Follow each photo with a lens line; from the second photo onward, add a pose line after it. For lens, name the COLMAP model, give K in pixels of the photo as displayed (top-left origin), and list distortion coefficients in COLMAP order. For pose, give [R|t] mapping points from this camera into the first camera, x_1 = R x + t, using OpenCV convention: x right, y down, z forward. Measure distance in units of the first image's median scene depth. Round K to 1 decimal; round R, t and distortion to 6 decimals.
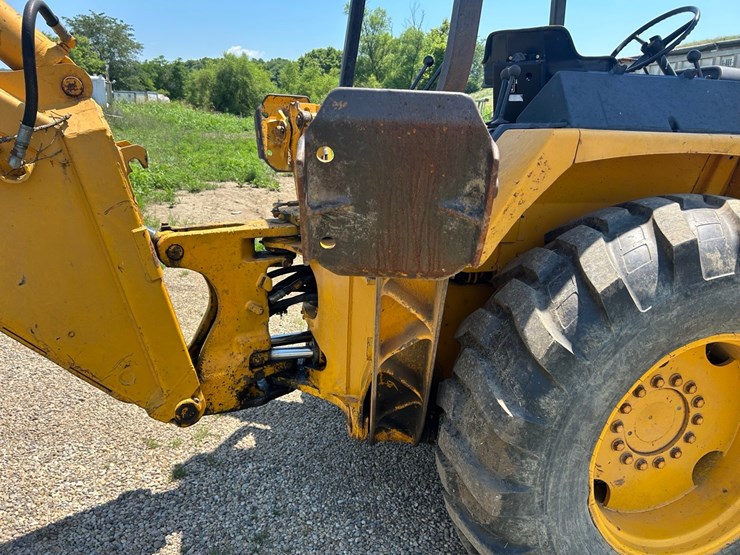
lens RADIAL K [[562.2, 0, 377.0], [0, 562.2, 283.4], [0, 0, 1]] dist [0.012998, -0.004056]
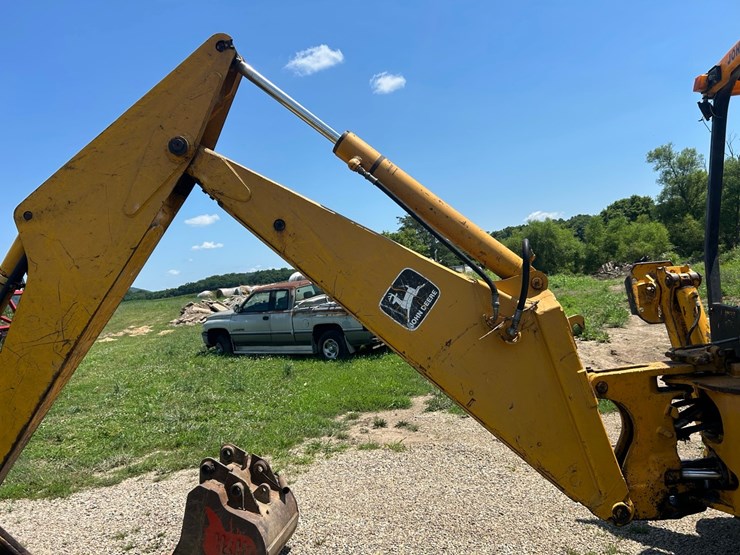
lens RADIAL K [[556.1, 0, 375.5], [0, 556.1, 280.0], [0, 0, 1]] dist [0.073152, -0.093044]
pose [[0.859694, -0.123394, -0.495682, -0.104001], [-0.019490, 0.961754, -0.273220, 0.071152], [0.510438, 0.244547, 0.824409, -0.439590]]
